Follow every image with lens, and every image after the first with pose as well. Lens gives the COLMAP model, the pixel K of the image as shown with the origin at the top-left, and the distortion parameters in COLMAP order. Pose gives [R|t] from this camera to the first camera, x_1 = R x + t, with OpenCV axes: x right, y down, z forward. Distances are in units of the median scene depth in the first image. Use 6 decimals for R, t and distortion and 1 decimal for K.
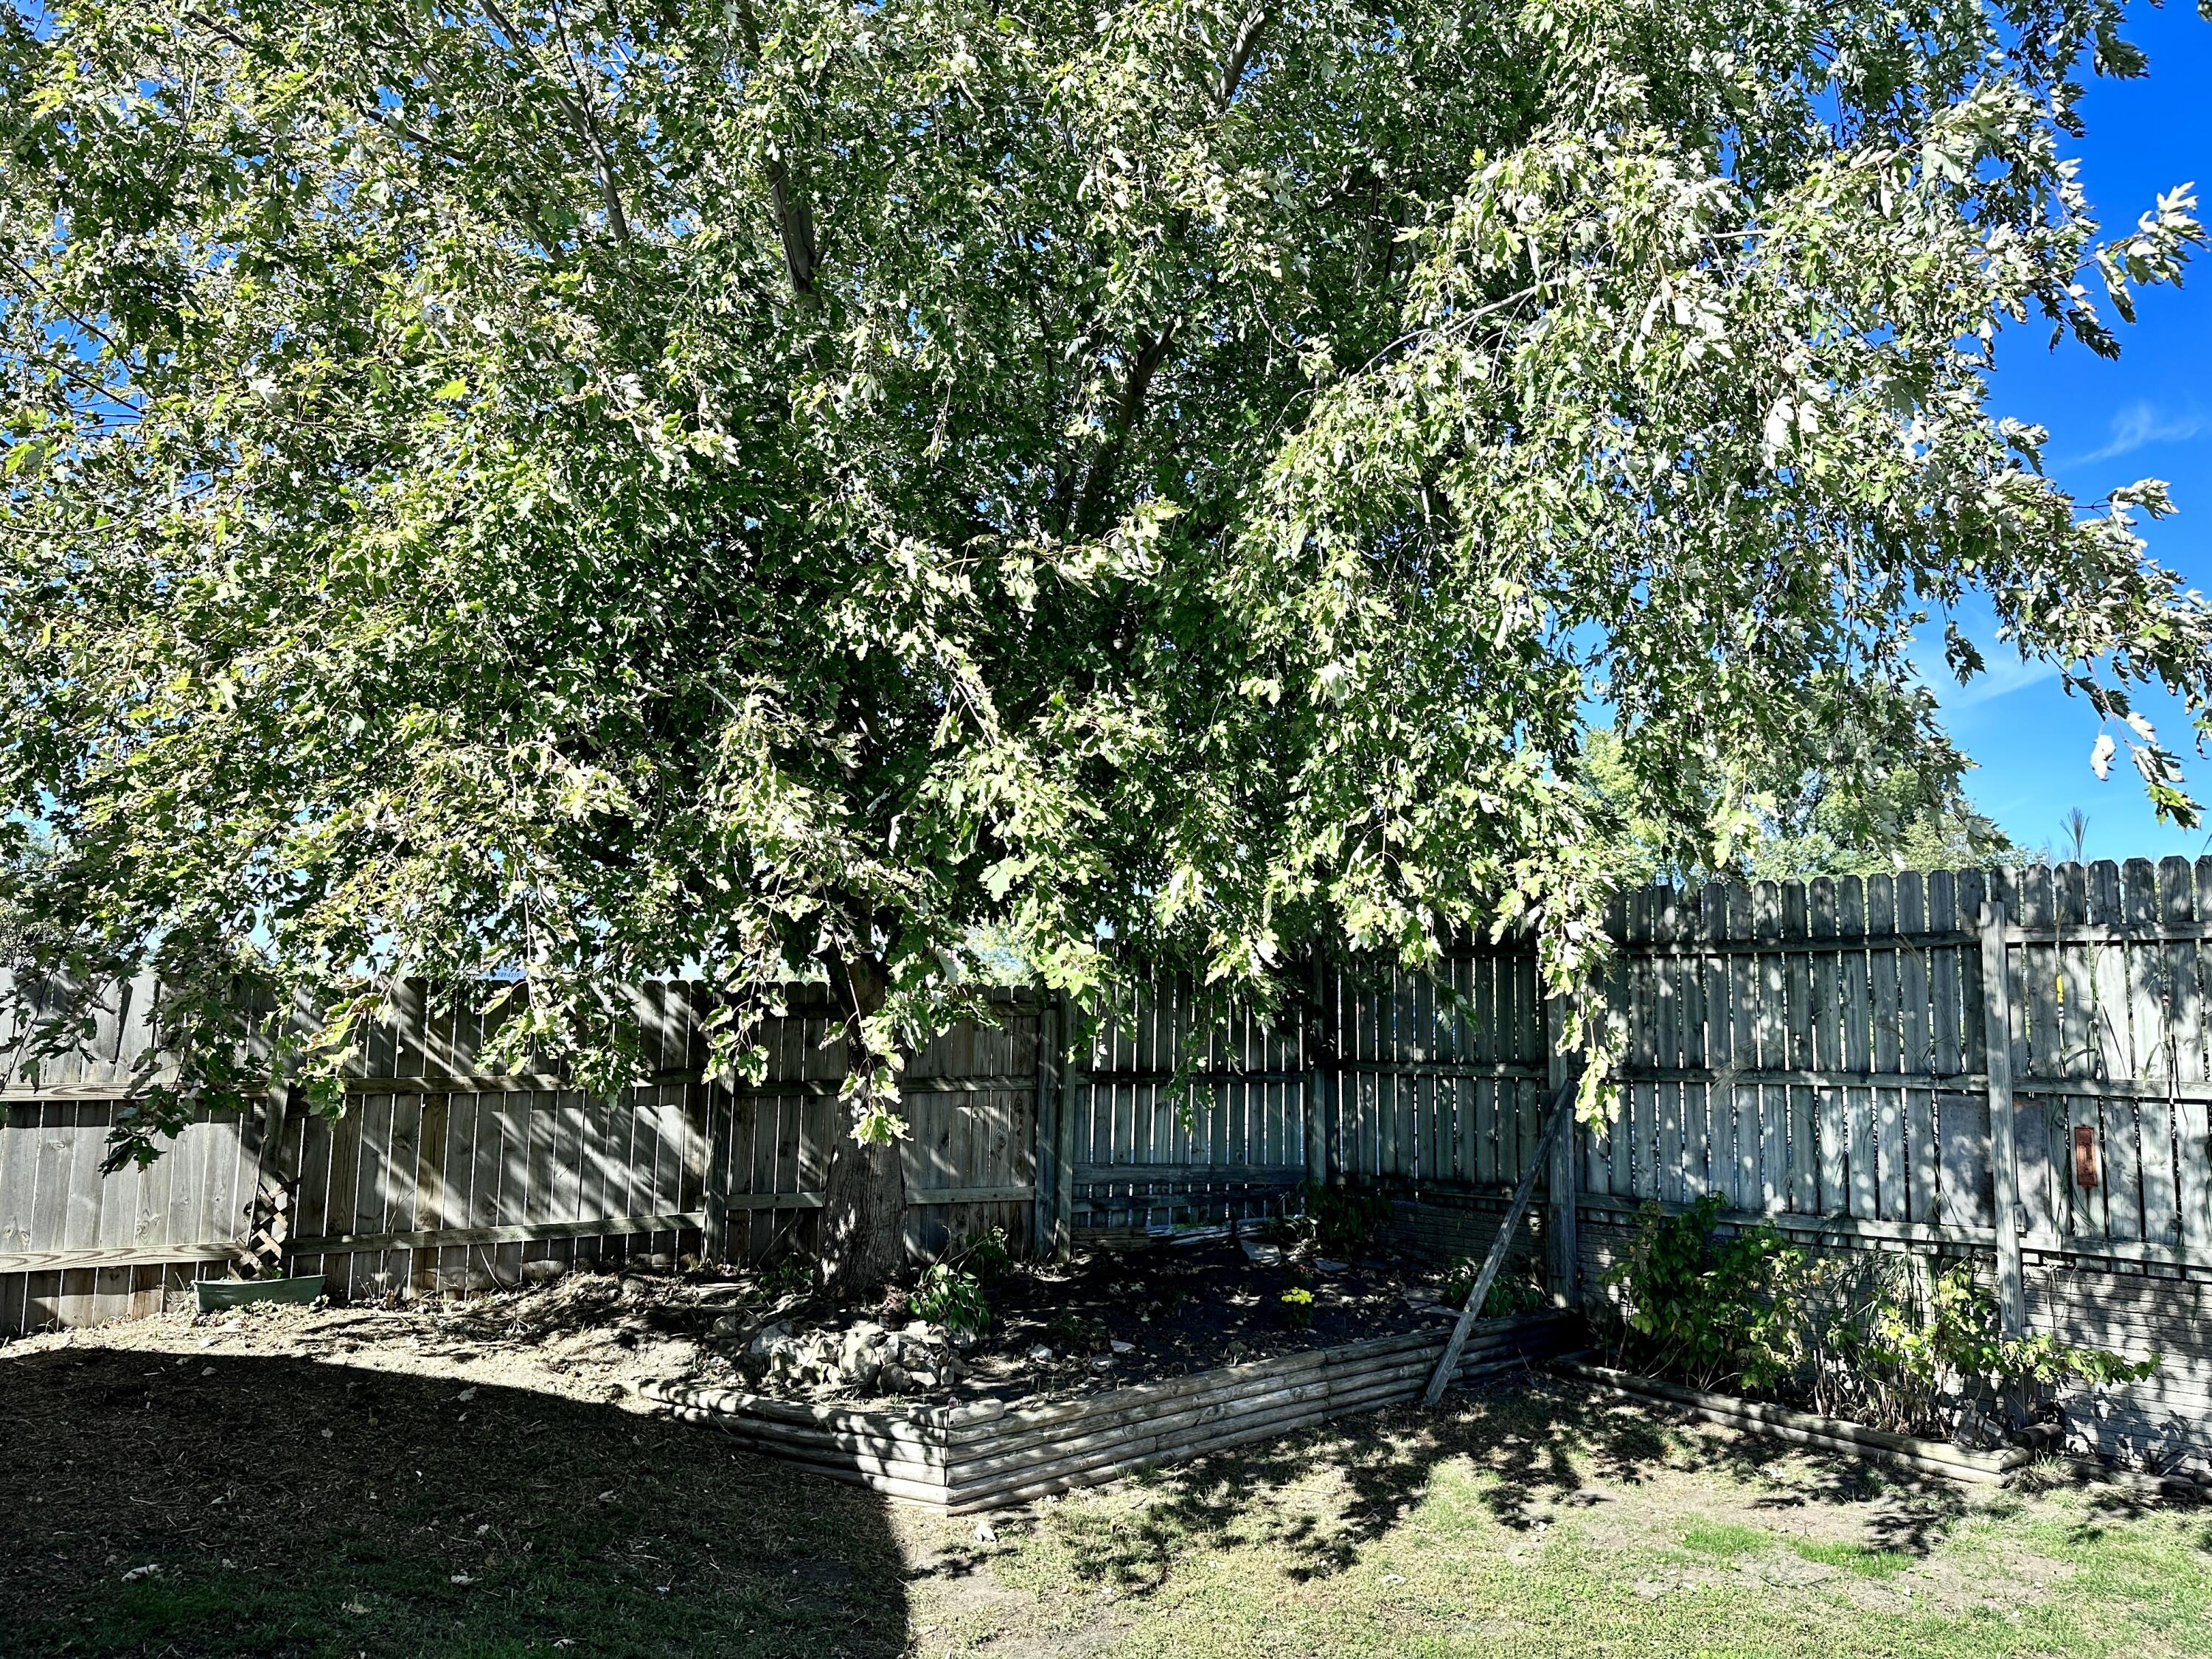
lens RADIAL K [[1554.0, 0, 1104.0], [0, 1554.0, 836.2], [0, 0, 1]] dist [0.047501, -0.062635]
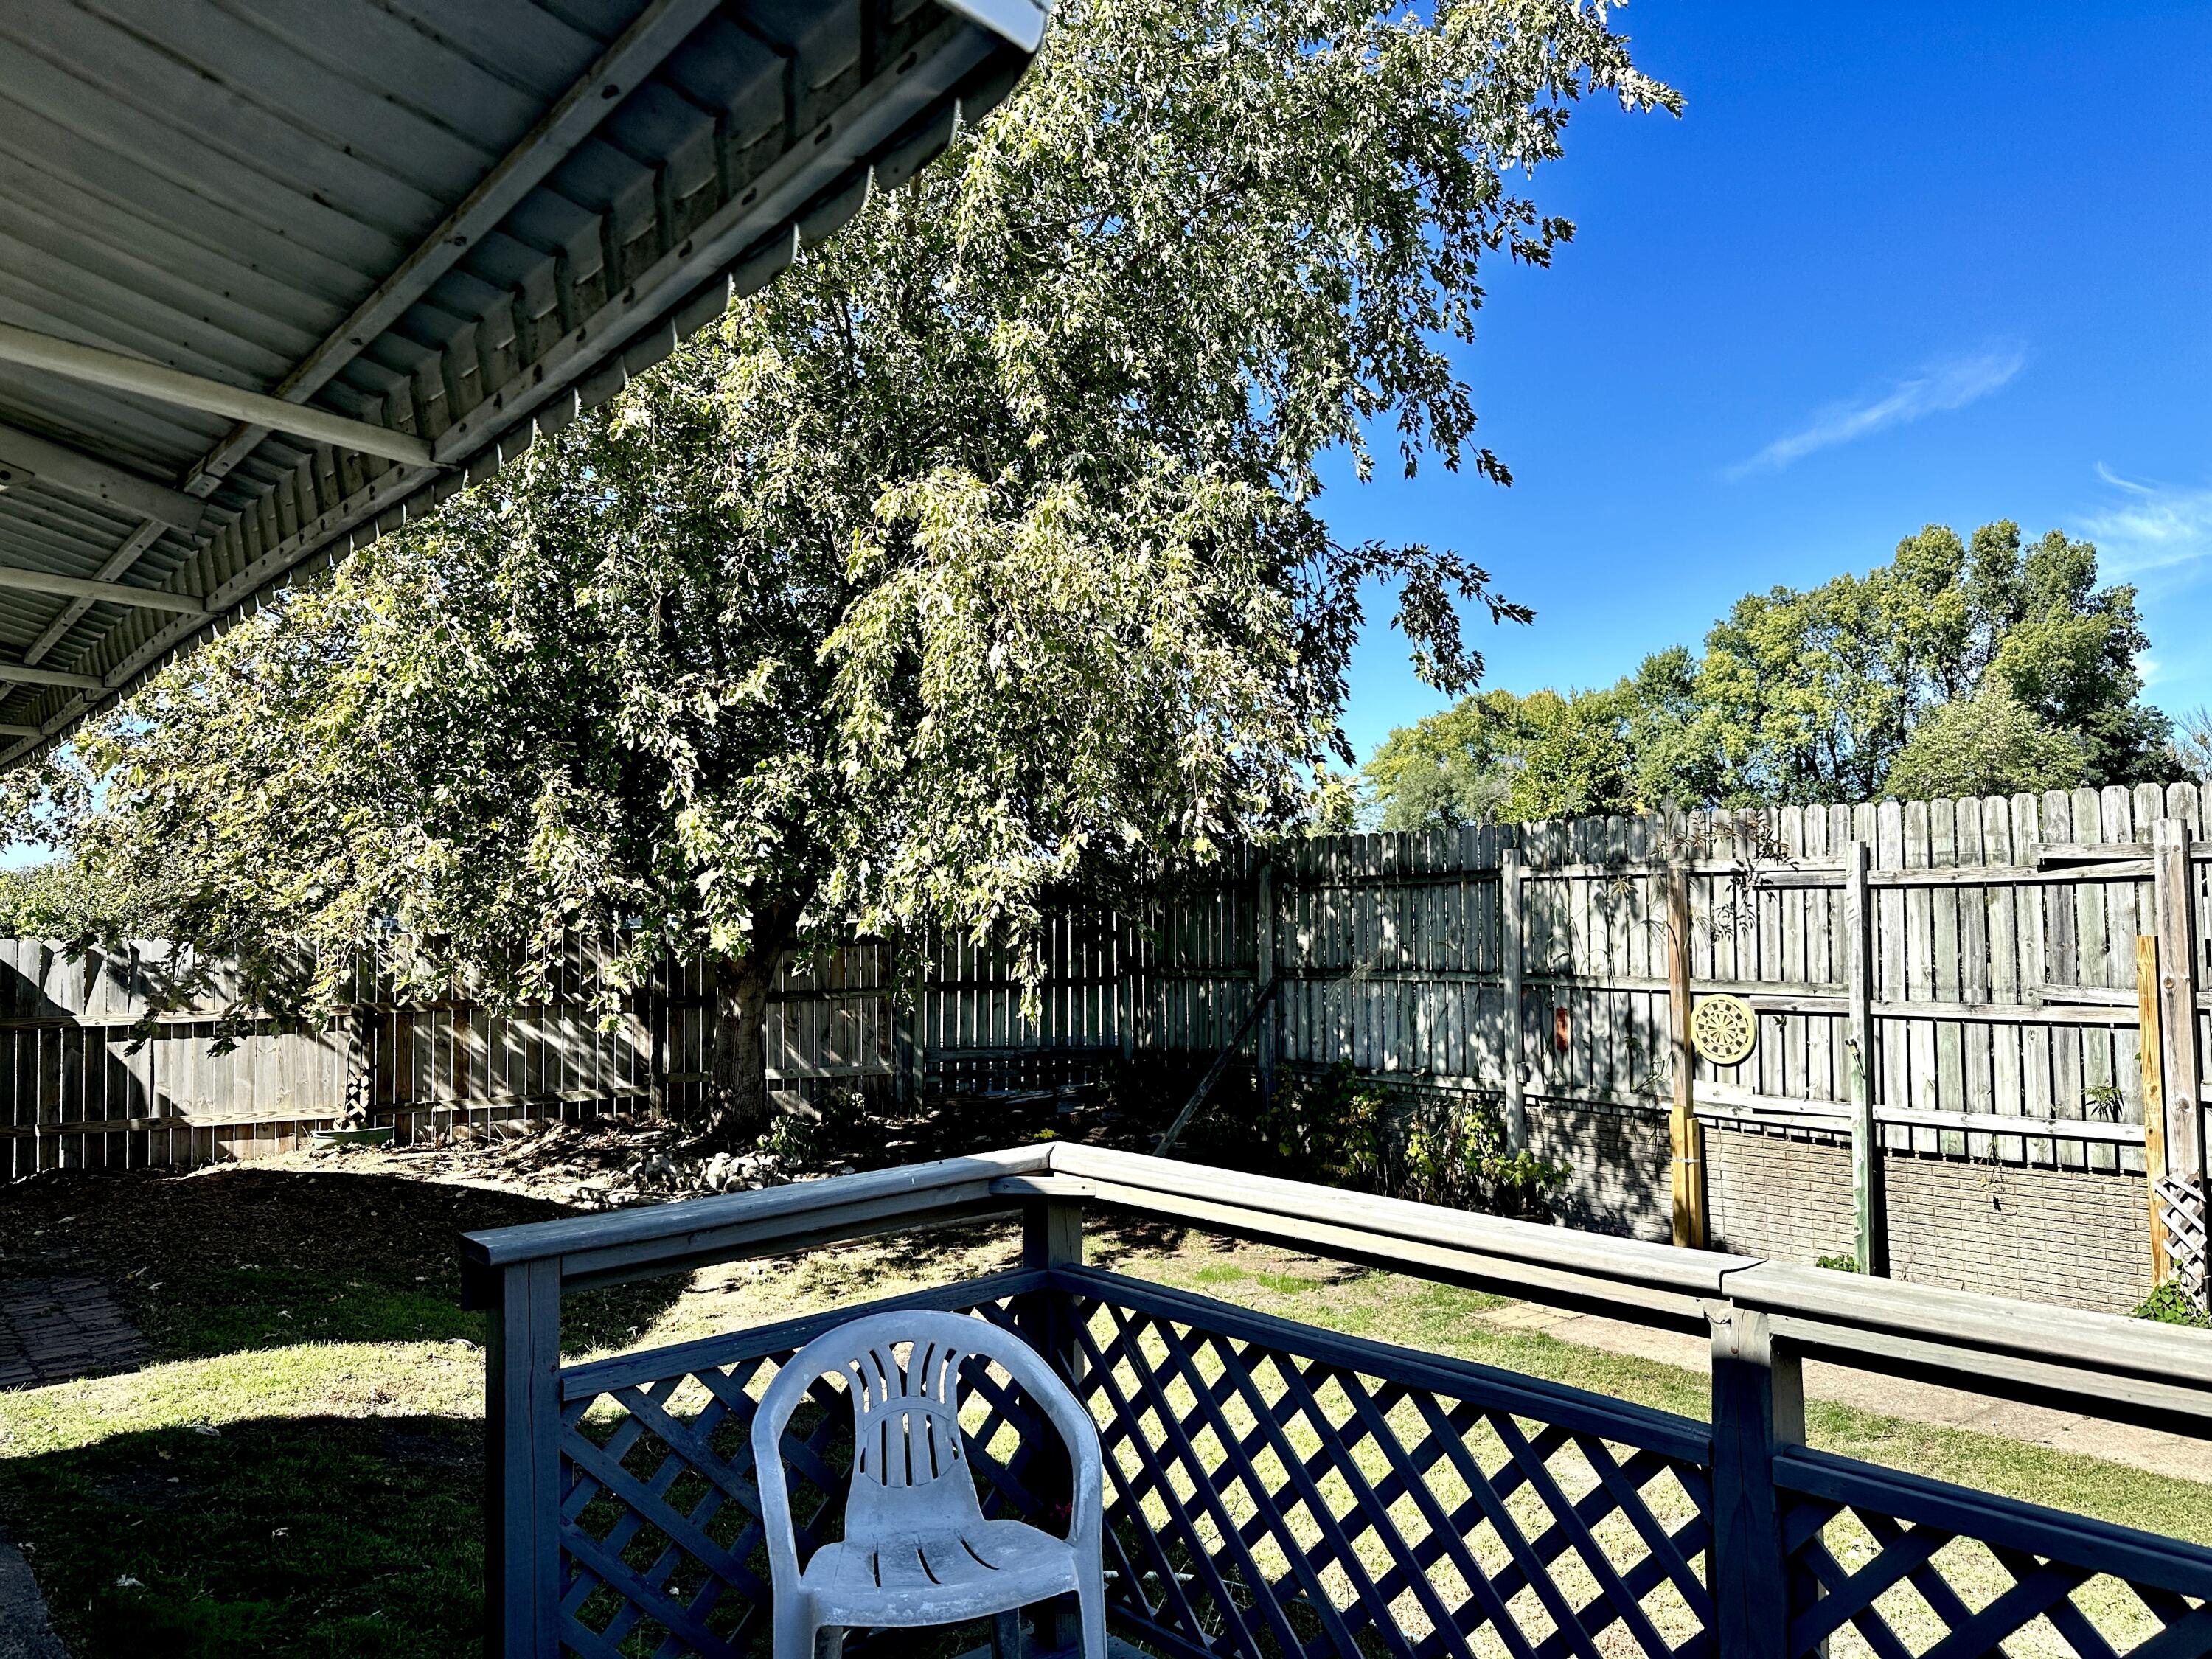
lens RADIAL K [[1554.0, 0, 1101.5], [0, 1554.0, 836.4], [0, 0, 1]] dist [0.047501, -0.062635]
pose [[0.991599, -0.035516, -0.124381, 0.403294], [0.043960, 0.996863, 0.065821, -0.080613], [0.121653, -0.070736, 0.990049, -0.438179]]
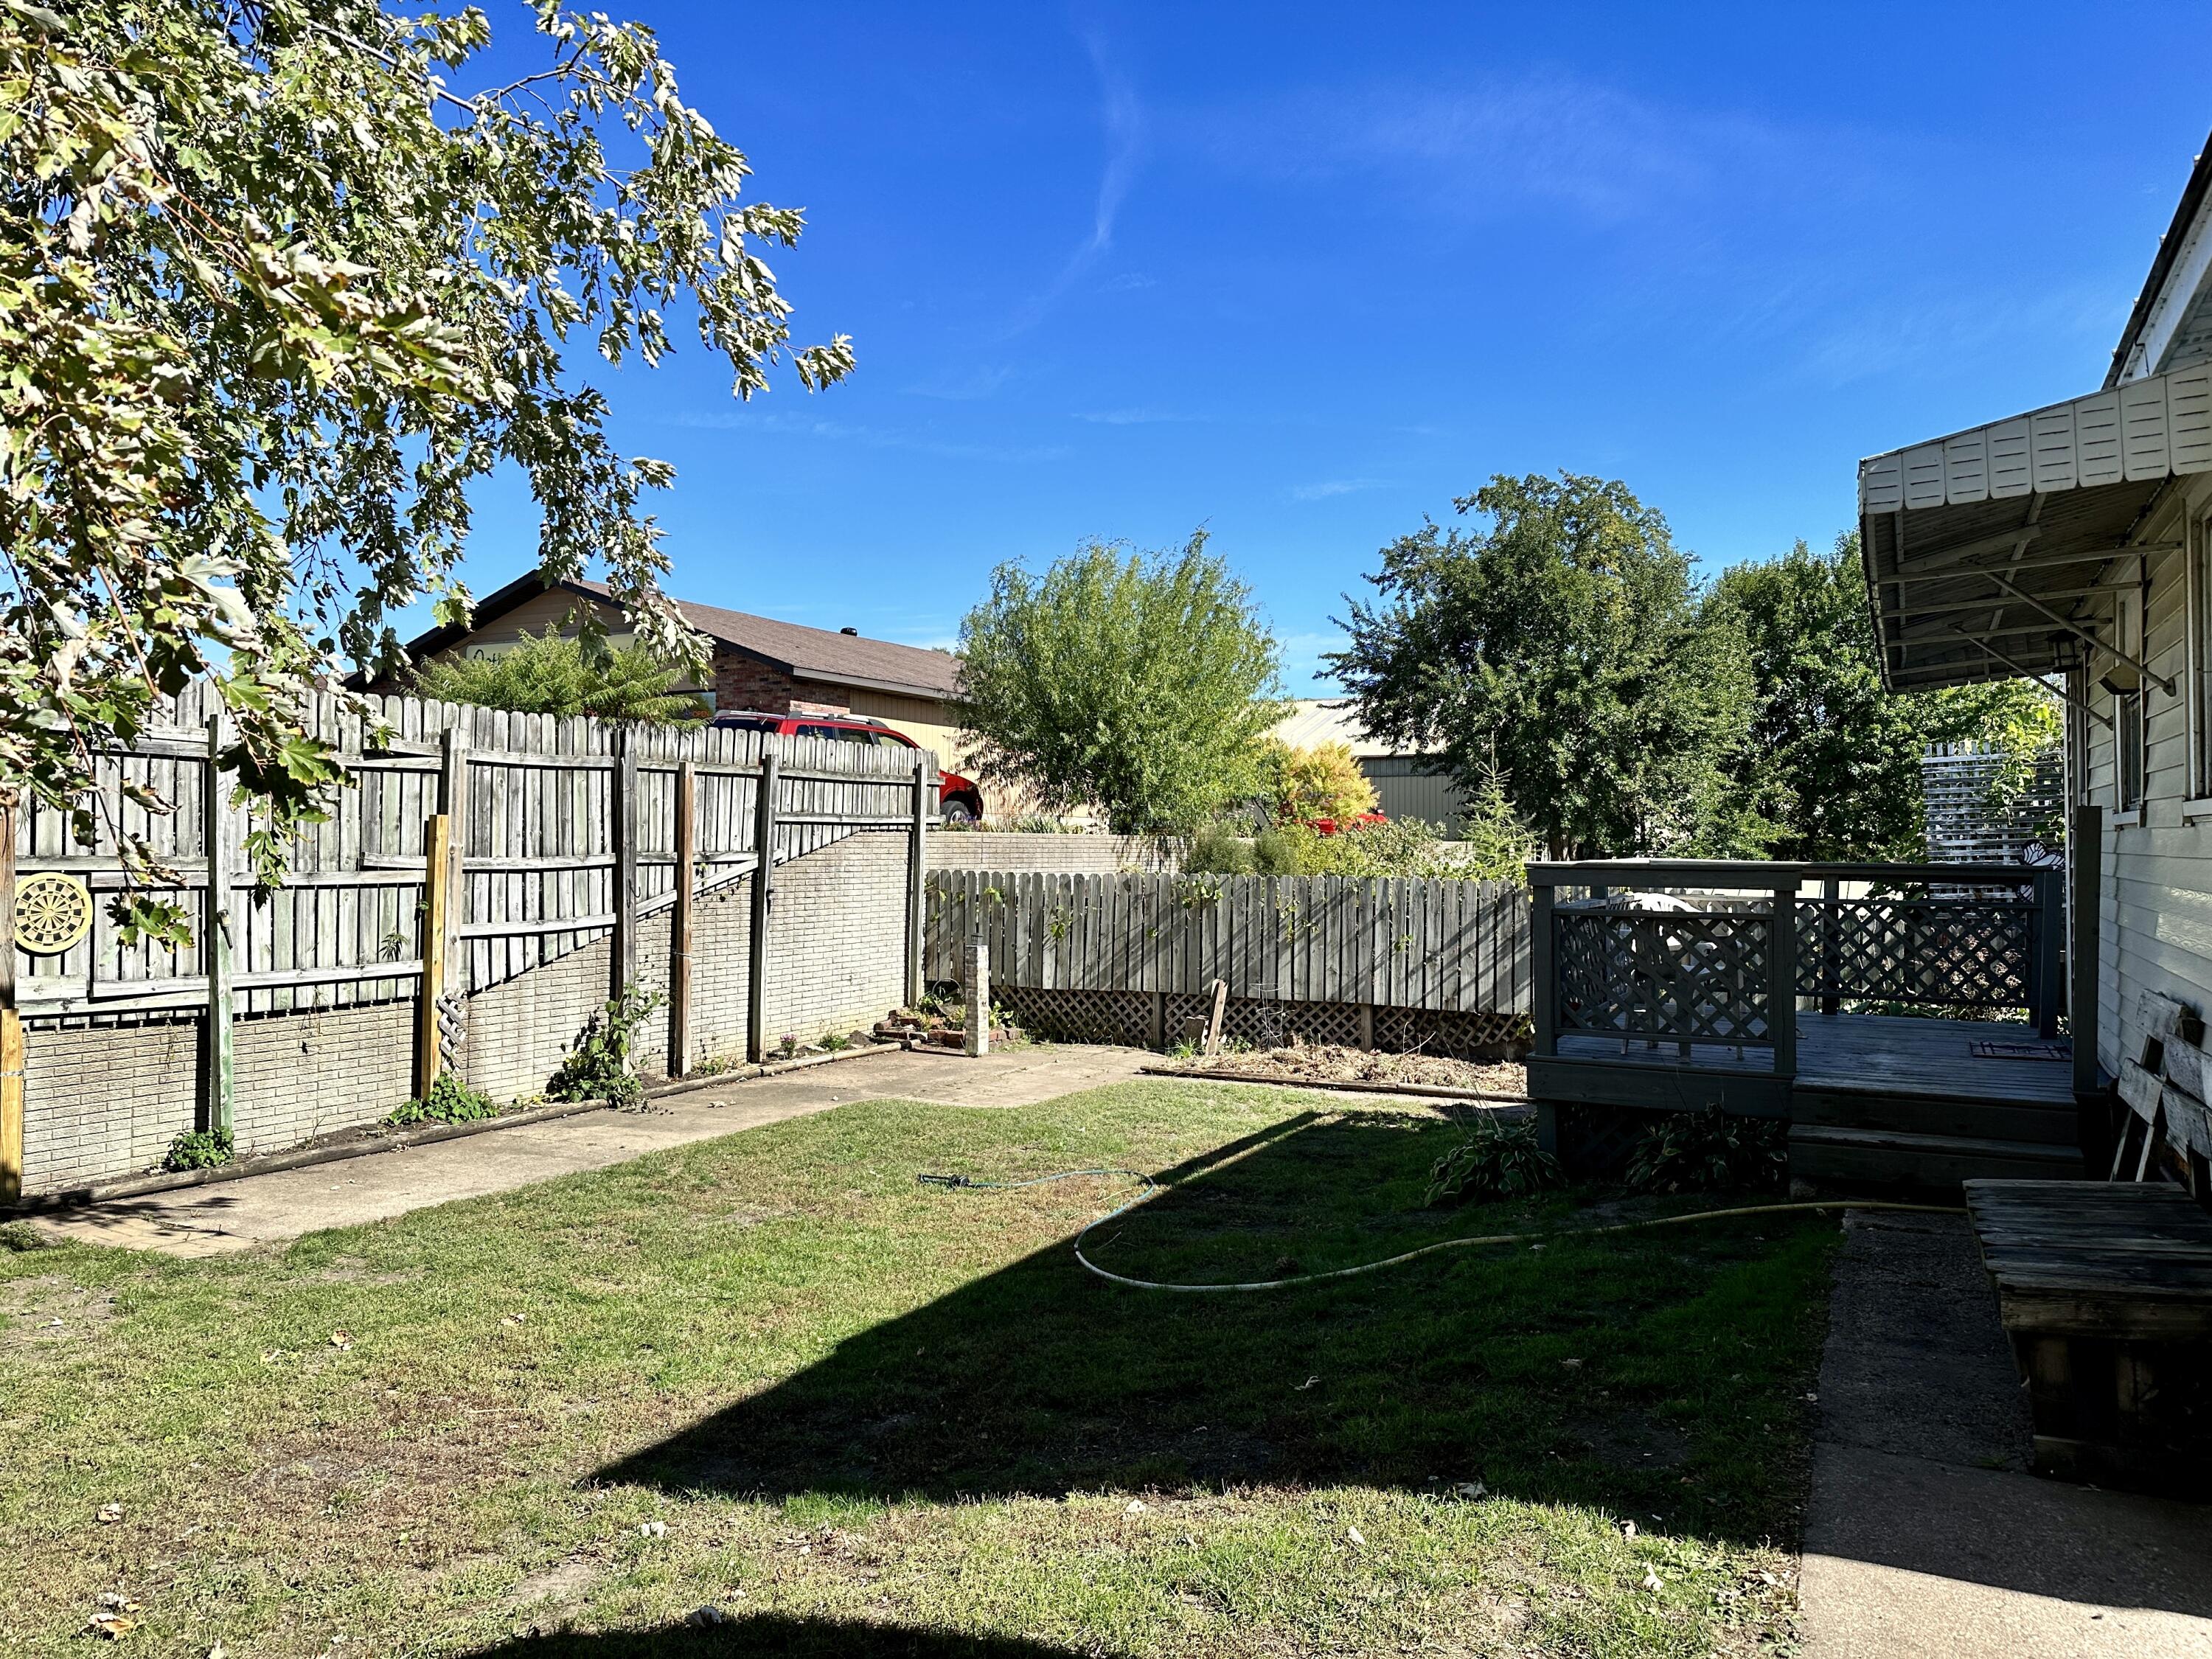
lens RADIAL K [[1554.0, 0, 1105.5], [0, 1554.0, 833.0], [0, 0, 1]] dist [0.047501, -0.062635]
pose [[-0.259110, -0.004351, 0.965838, -0.547989], [-0.128289, 0.991285, -0.029951, 0.071605], [-0.957290, -0.131667, -0.257410, 0.497838]]
